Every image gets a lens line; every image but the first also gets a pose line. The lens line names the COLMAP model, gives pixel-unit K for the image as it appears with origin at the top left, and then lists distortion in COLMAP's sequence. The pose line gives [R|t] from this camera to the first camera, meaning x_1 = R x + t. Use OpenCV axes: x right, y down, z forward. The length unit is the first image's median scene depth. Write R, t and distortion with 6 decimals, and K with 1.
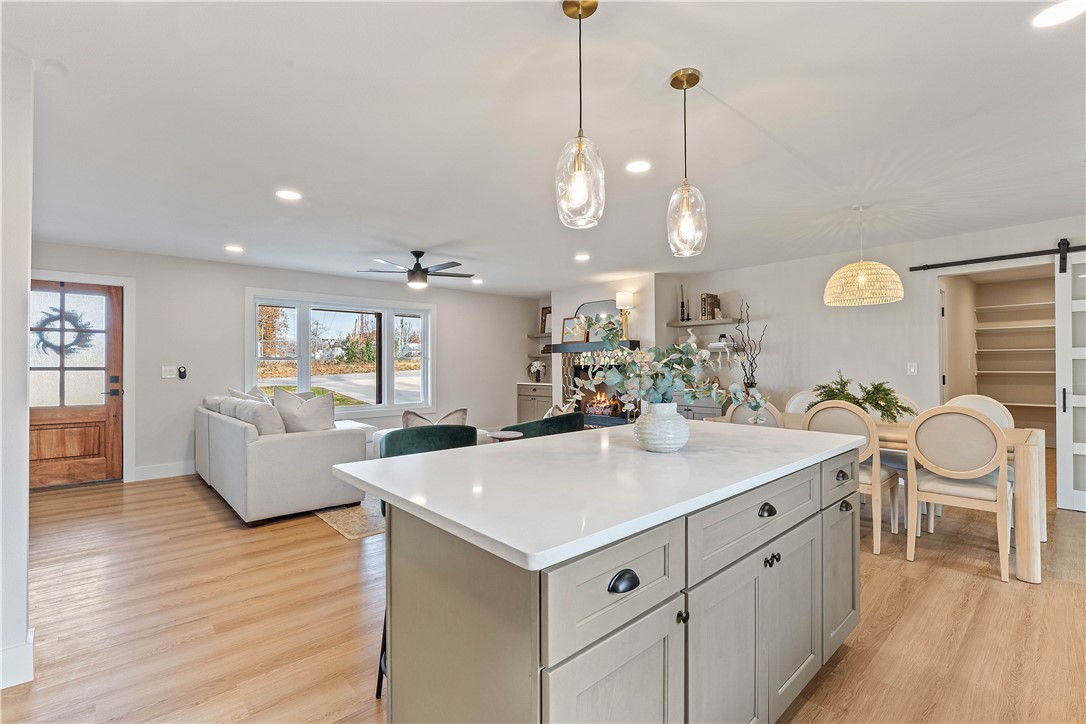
lens RADIAL K [[499.3, 0, 533.8], [0, 499.3, 354.2], [0, 0, 1]] dist [-0.000650, -0.000860]
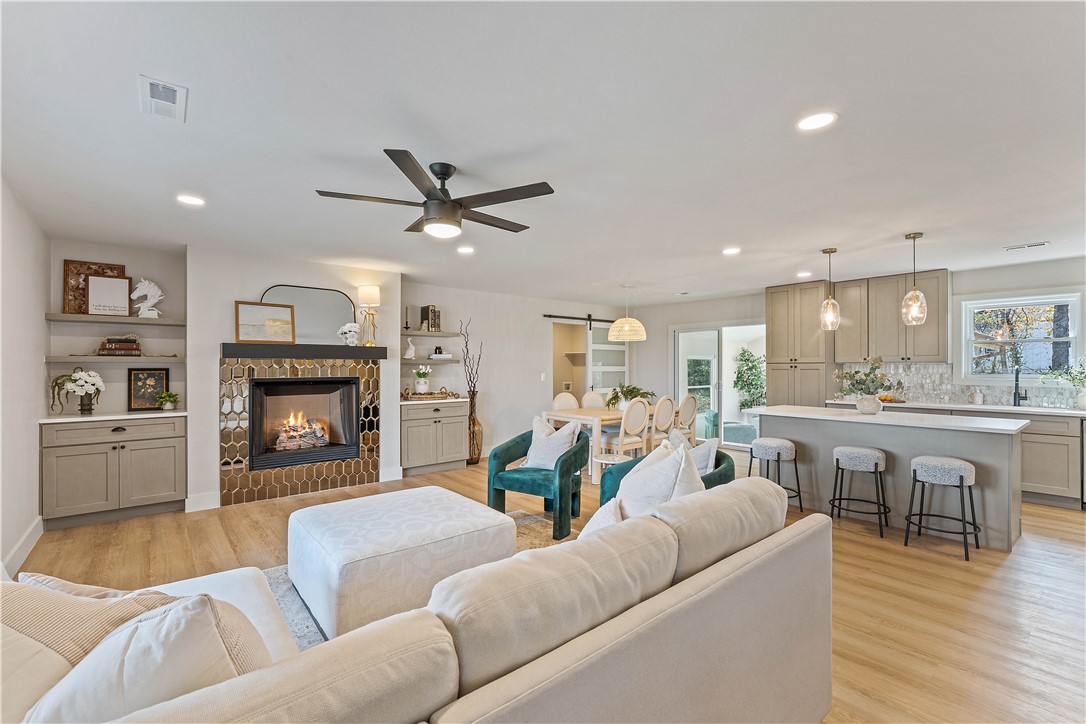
lens RADIAL K [[469.2, 0, 548.0], [0, 469.2, 365.6], [0, 0, 1]] dist [0.001677, 0.000324]
pose [[0.024666, 0.008441, 0.999660, -0.625054], [-0.022344, 0.999719, -0.007891, 0.002604], [-0.999446, -0.022142, 0.024848, 0.761962]]
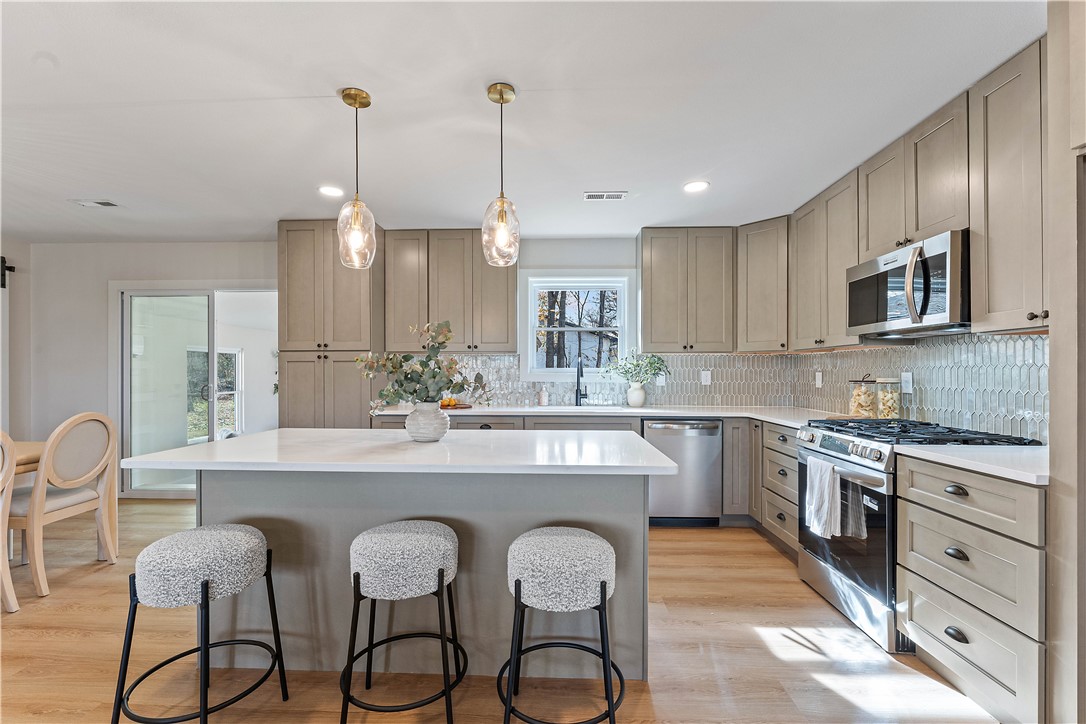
lens RADIAL K [[469.2, 0, 540.5], [0, 469.2, 372.1], [0, 0, 1]] dist [0.001677, 0.000324]
pose [[-0.719766, 0.004001, 0.694205, -0.221516], [-0.011627, 0.999774, -0.017817, 0.012104], [-0.694119, -0.020895, -0.719557, 0.497128]]
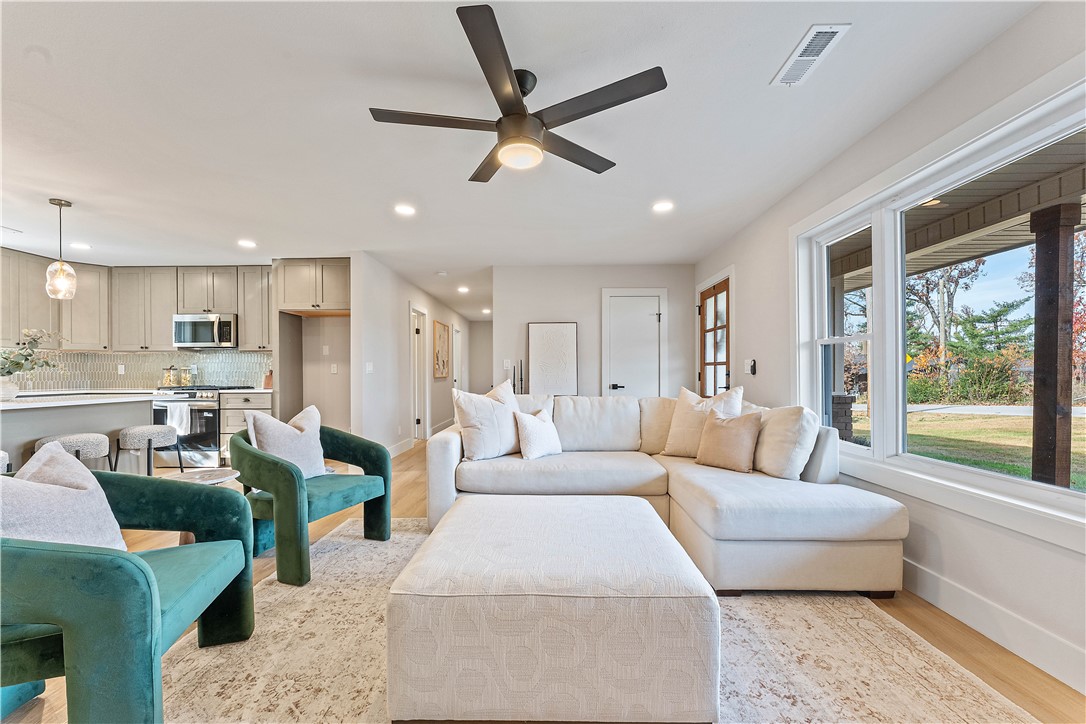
lens RADIAL K [[440.5, 0, 541.5], [0, 440.5, 376.0], [0, 0, 1]] dist [0.003114, -0.001879]
pose [[-0.677734, 0.009224, -0.735249, 0.029674], [0.019246, 0.999801, -0.005198, 0.043437], [0.735055, -0.017674, -0.677777, 1.105531]]
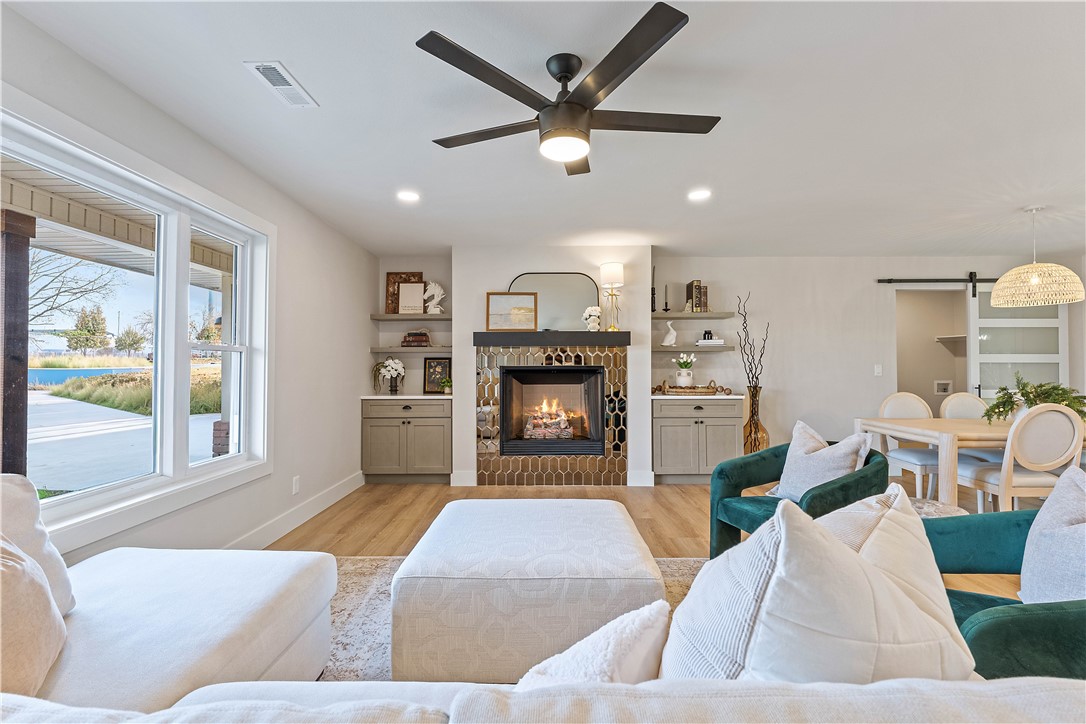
lens RADIAL K [[499.3, 0, 539.0], [0, 499.3, 364.2], [0, 0, 1]] dist [-0.000650, -0.000860]
pose [[0.661746, 0.006277, 0.749701, -0.465192], [-0.018368, 0.999801, 0.007841, 0.016708], [-0.749503, -0.018959, 0.661730, 0.666508]]
